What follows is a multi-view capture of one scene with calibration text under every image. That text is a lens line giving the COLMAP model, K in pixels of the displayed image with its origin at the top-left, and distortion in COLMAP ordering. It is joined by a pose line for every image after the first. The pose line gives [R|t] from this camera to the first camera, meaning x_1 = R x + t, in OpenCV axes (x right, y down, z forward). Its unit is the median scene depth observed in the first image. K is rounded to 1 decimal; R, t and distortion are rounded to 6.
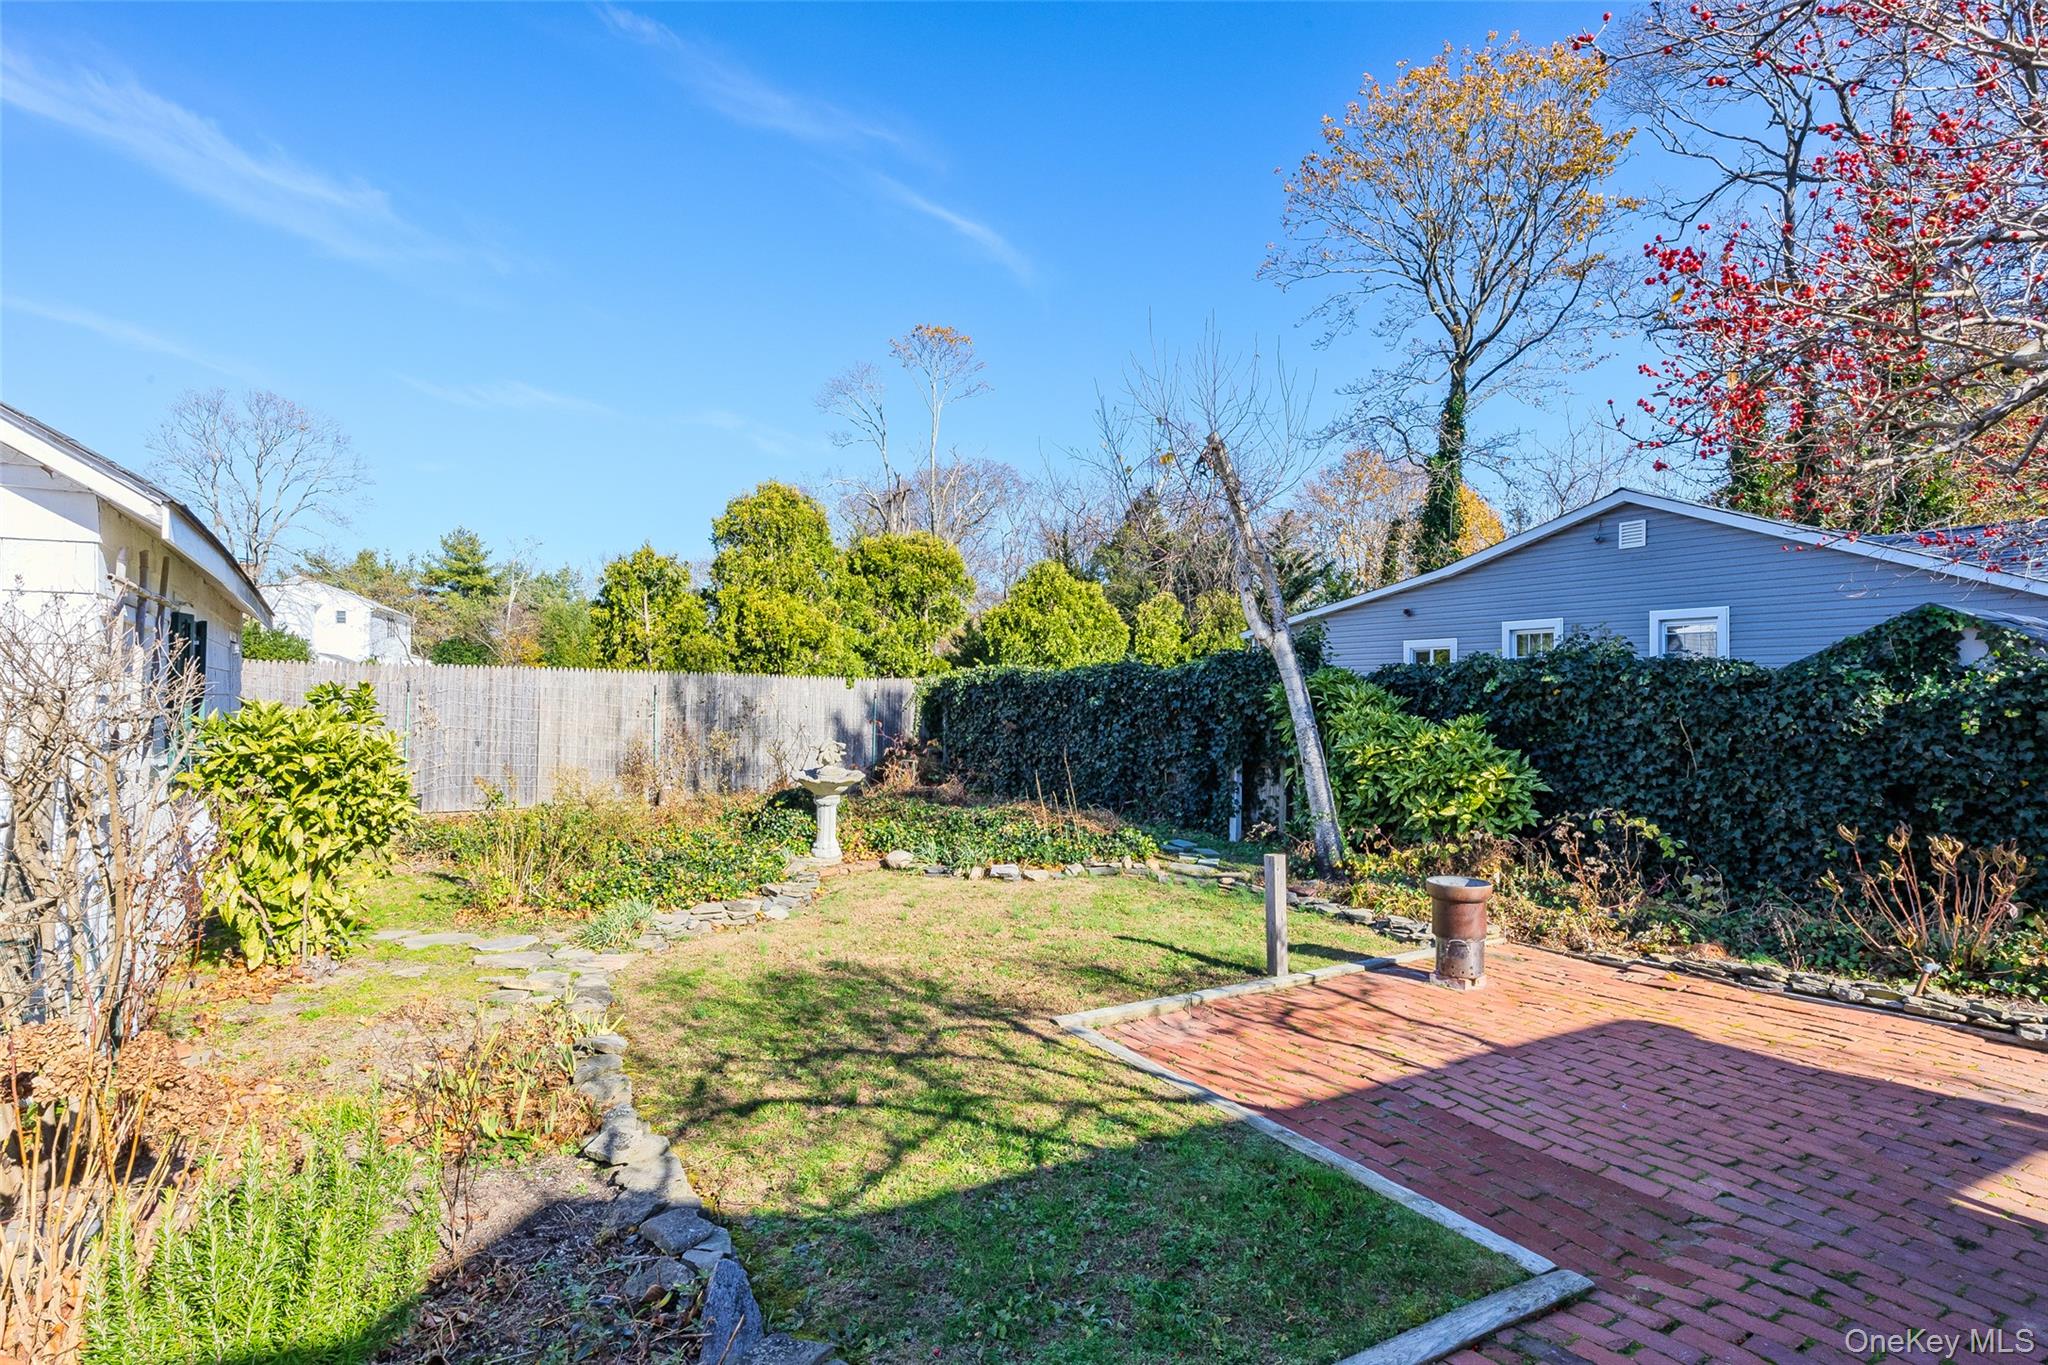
lens RADIAL K [[1041.5, 0, 1024.0], [0, 1041.5, 682.5], [0, 0, 1]] dist [-0.001628, 0.000951]
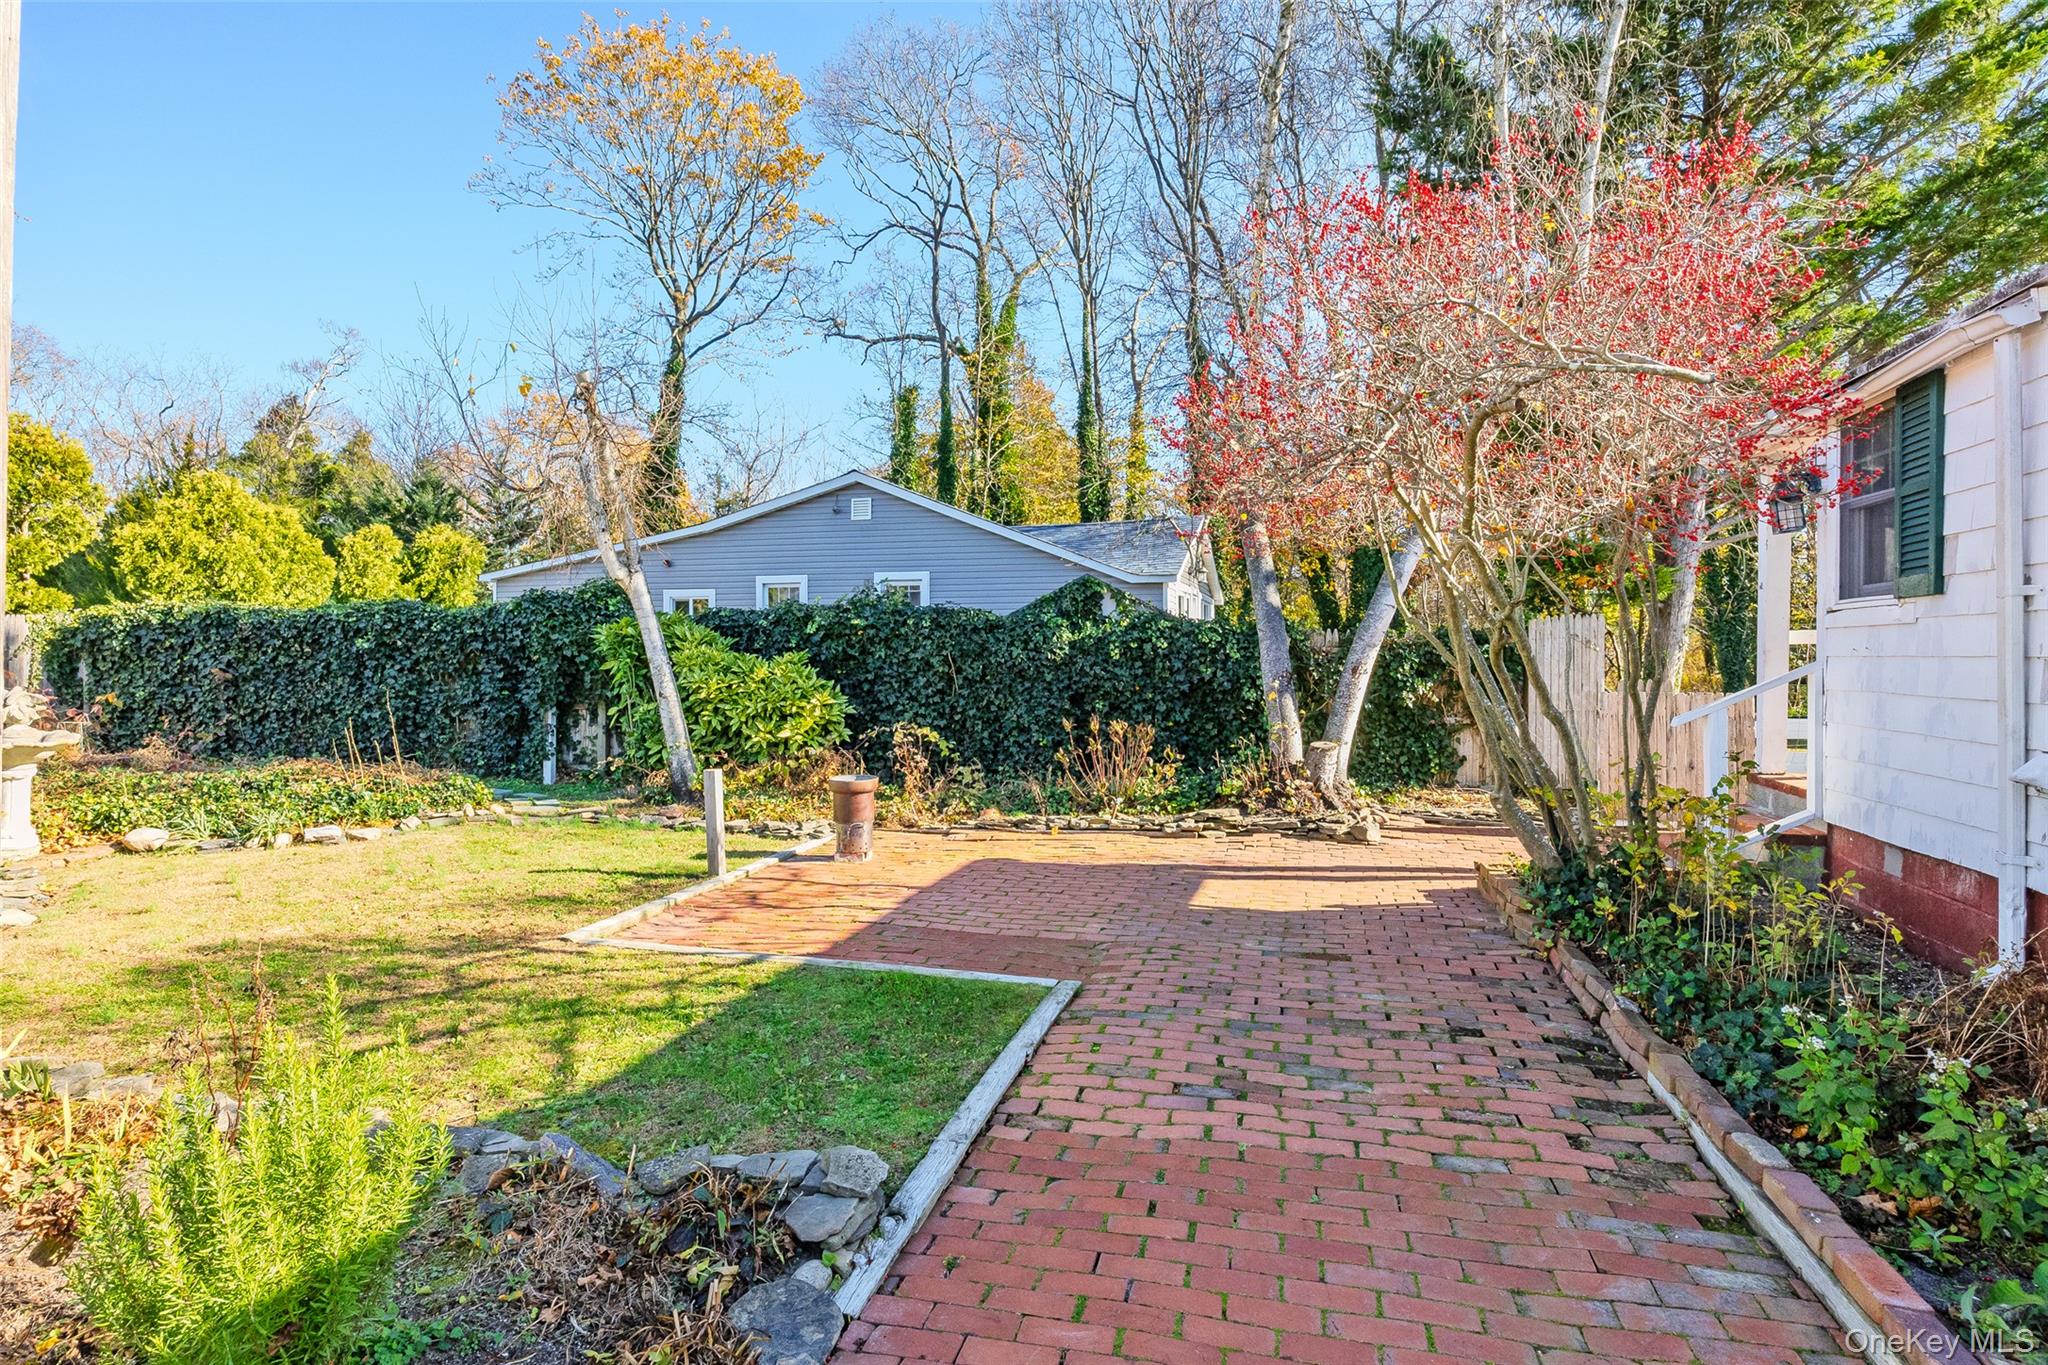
lens RADIAL K [[1041.5, 0, 1024.0], [0, 1041.5, 682.5], [0, 0, 1]] dist [-0.001628, 0.000951]
pose [[0.714951, -0.023505, 0.698780, -0.220060], [-0.006560, 0.999165, 0.040321, 0.017270], [-0.699144, -0.033412, 0.714200, -0.025524]]
